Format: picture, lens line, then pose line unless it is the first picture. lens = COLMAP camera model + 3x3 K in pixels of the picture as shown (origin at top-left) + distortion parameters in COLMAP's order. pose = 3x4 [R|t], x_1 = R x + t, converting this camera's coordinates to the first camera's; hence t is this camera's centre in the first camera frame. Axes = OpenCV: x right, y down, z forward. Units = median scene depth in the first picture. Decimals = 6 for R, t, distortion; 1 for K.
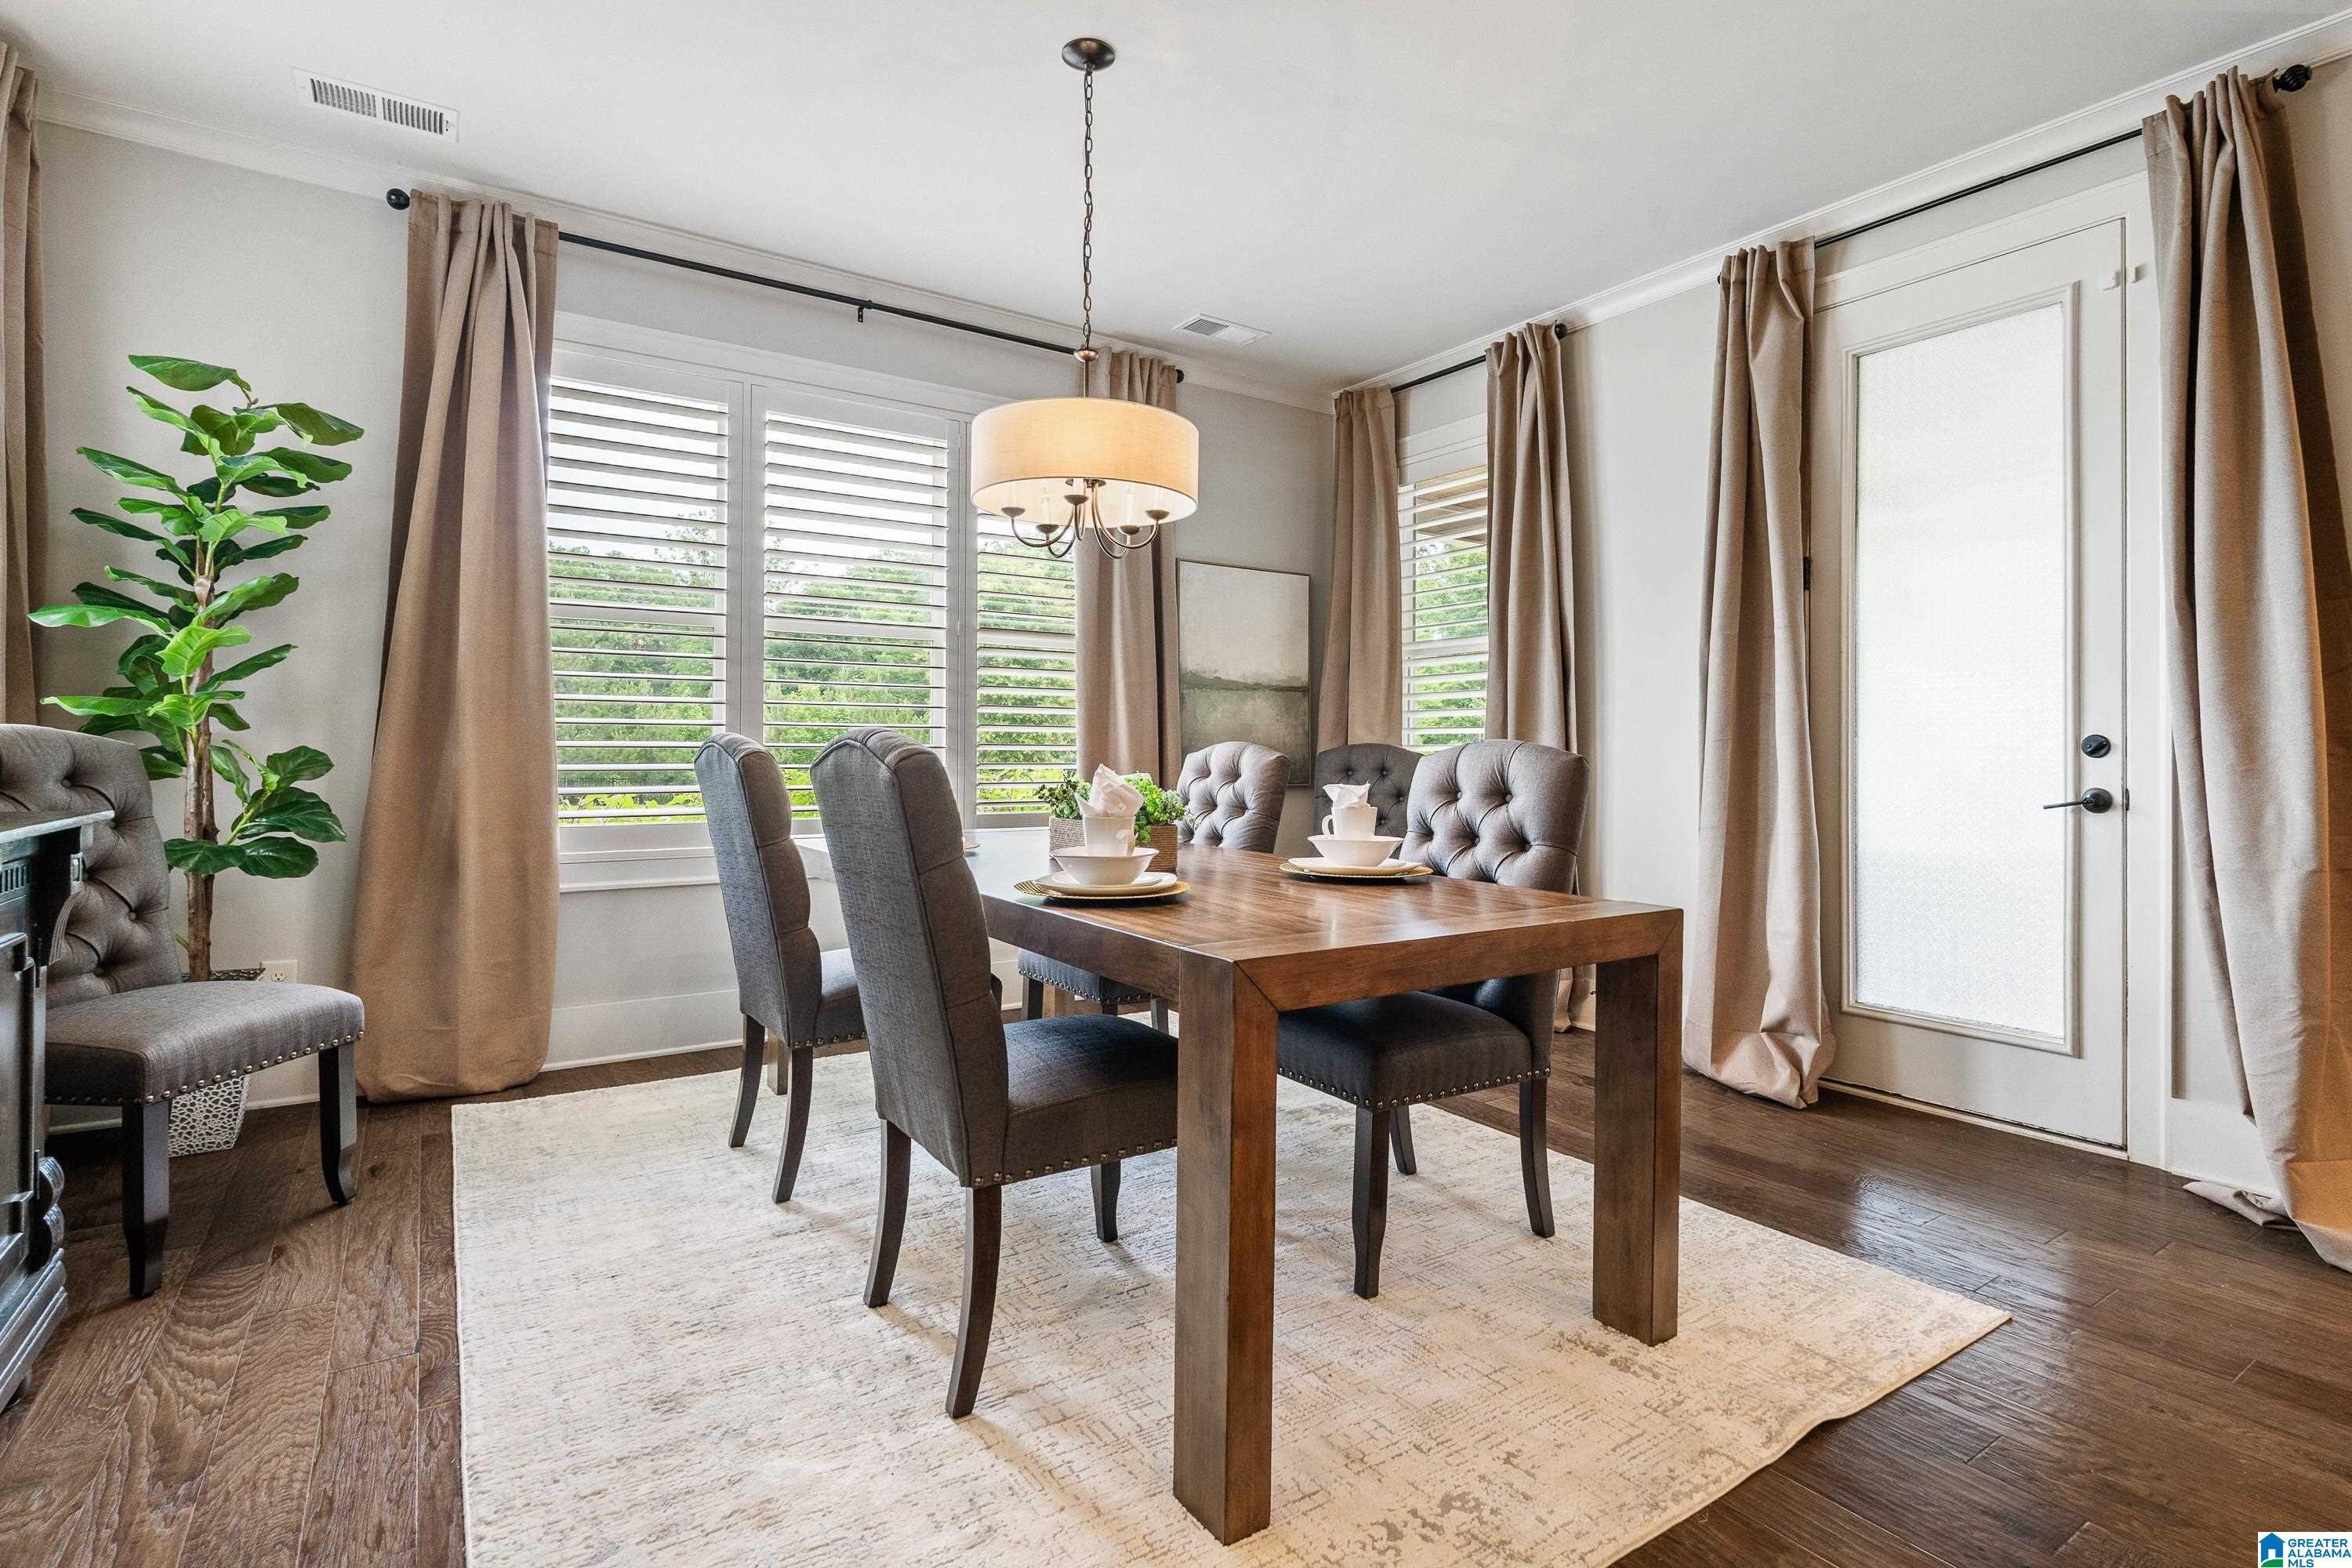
lens RADIAL K [[1130.2, 0, 1174.9], [0, 1130.2, 736.6], [0, 0, 1]] dist [0.000656, 0.000122]
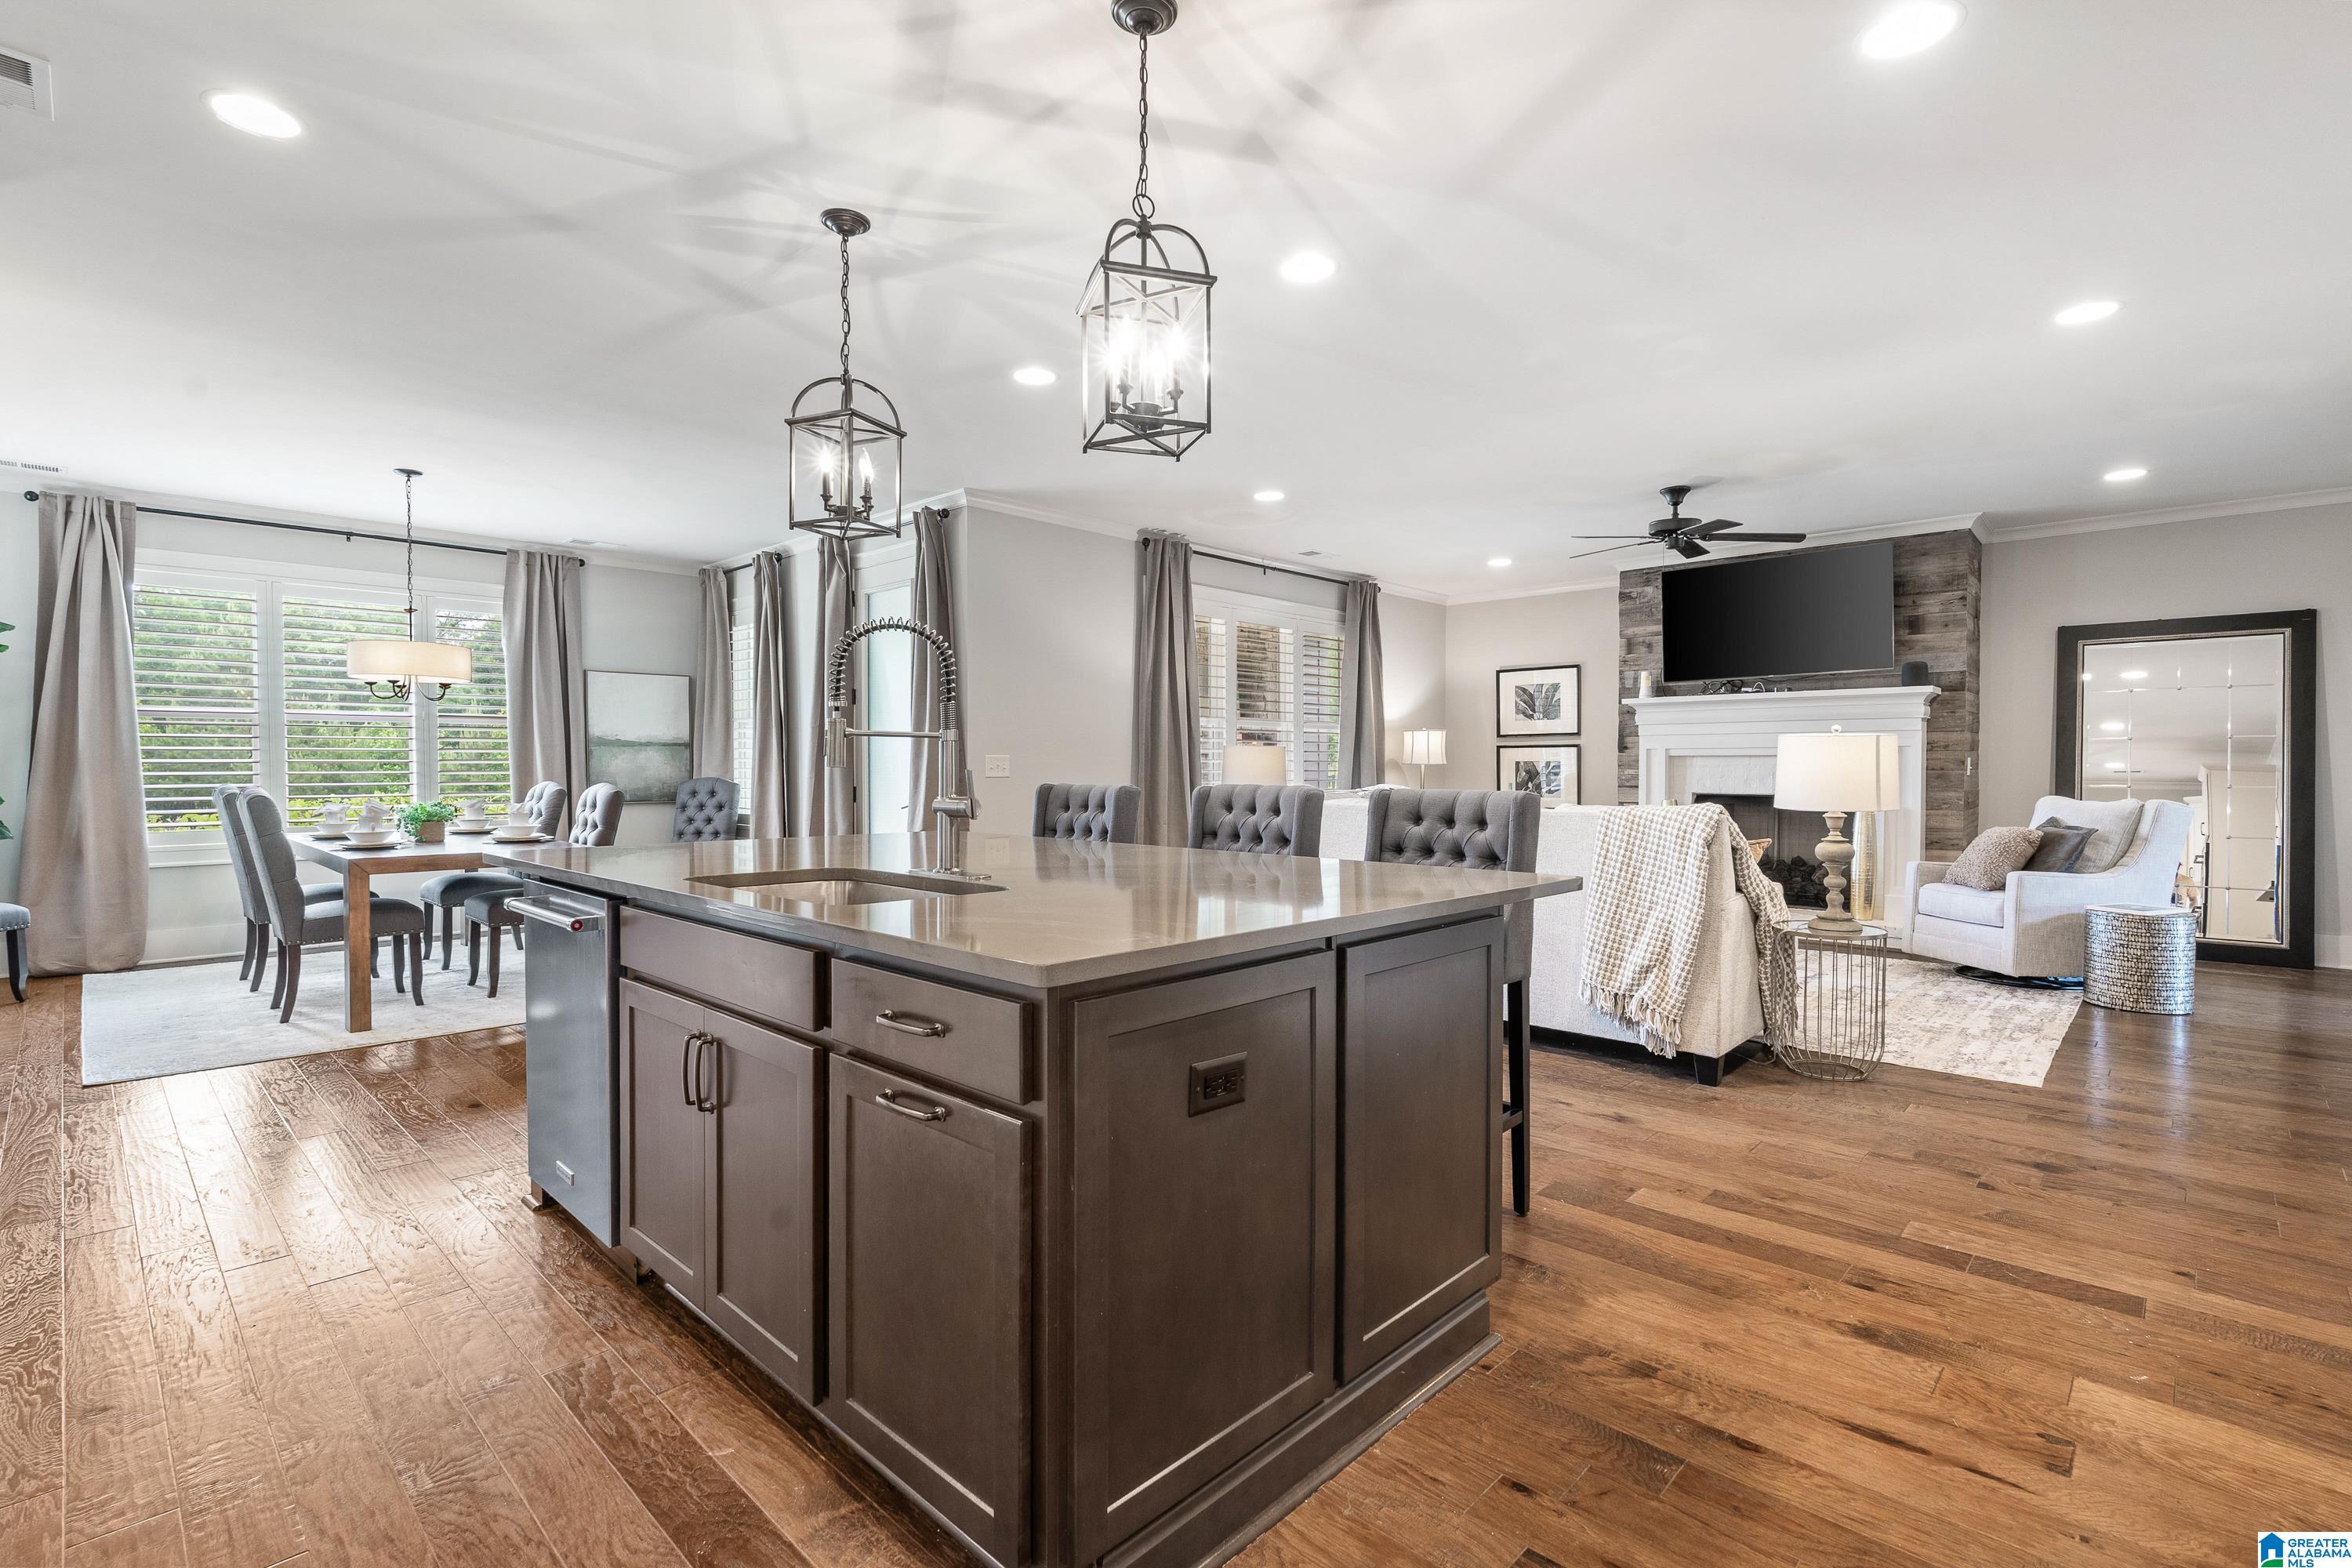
lens RADIAL K [[1074.9, 0, 1176.0], [0, 1074.9, 784.0], [0, 0, 1]] dist [-0.002059, -0.000193]
pose [[0.976296, -0.013678, 0.216007, 0.741774], [0.007497, 0.999539, 0.029409, -0.038504], [-0.216310, -0.027093, 0.975949, -1.107550]]
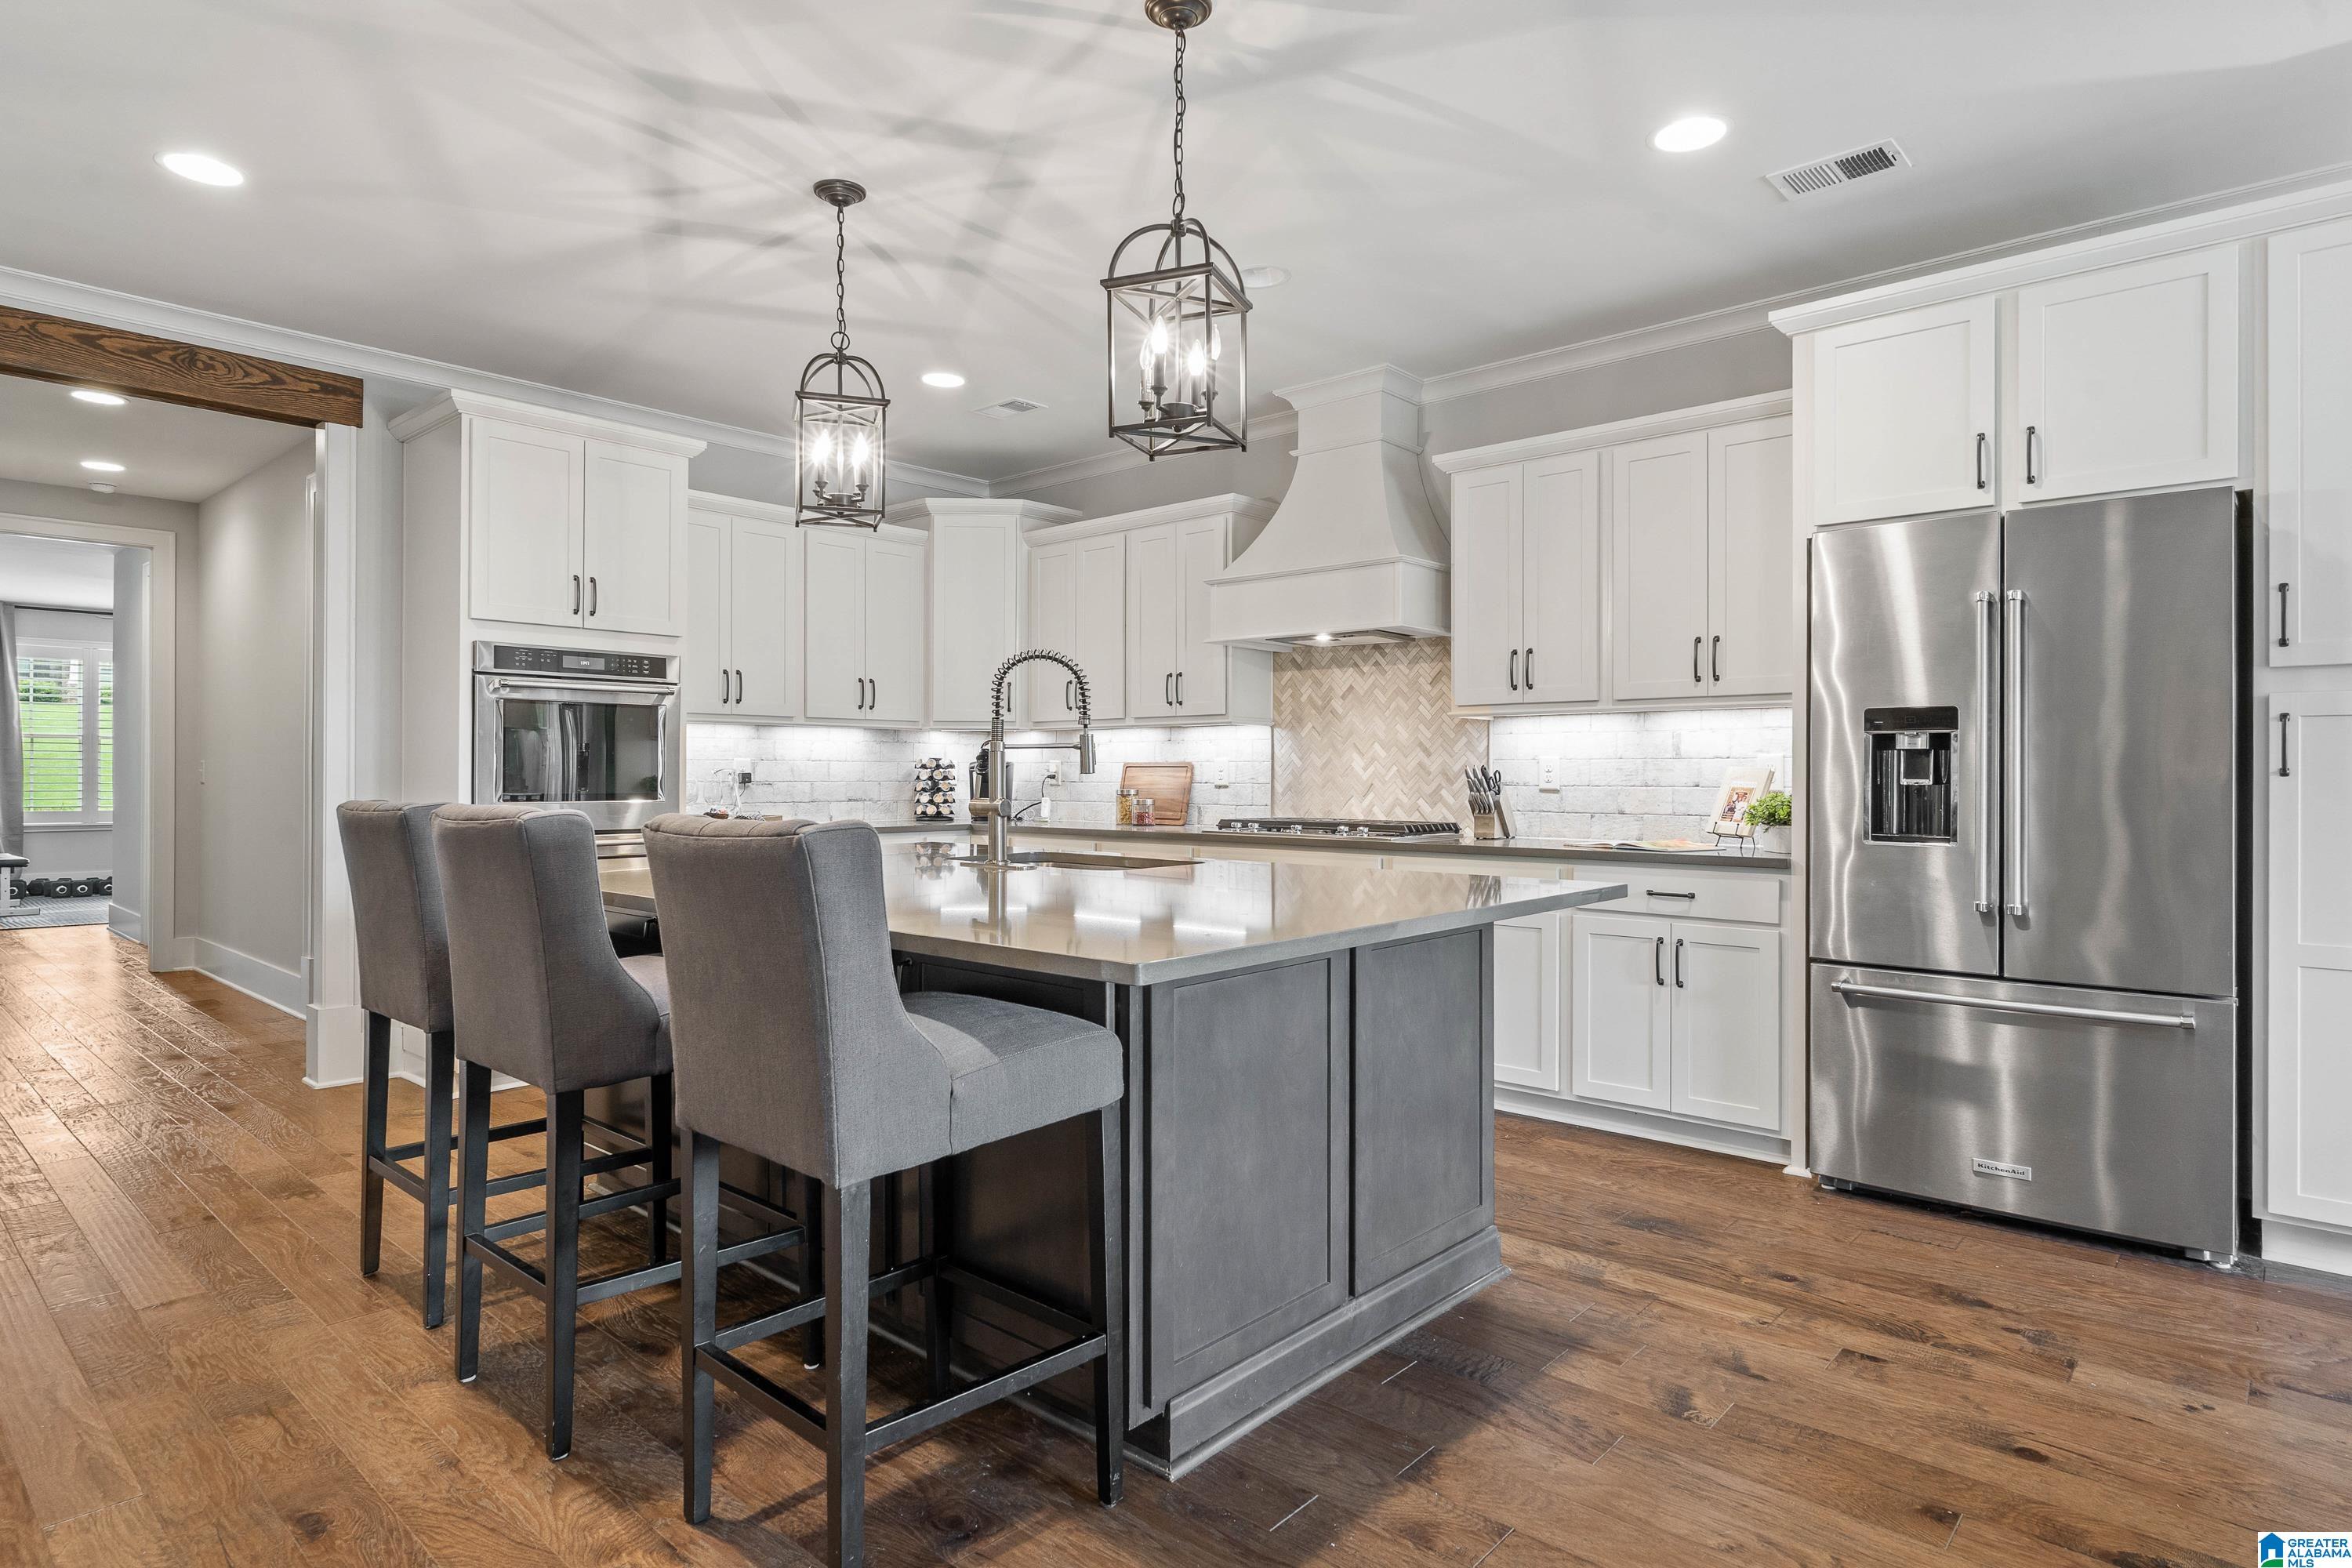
lens RADIAL K [[1275.4, 0, 1175.6], [0, 1275.4, 771.5], [0, 0, 1]] dist [-0.002606, -0.000228]
pose [[-0.968889, -0.012151, -0.247198, 0.857028], [-0.008724, 0.999850, -0.014955, -0.018541], [0.247343, -0.012333, -0.968850, 0.582746]]
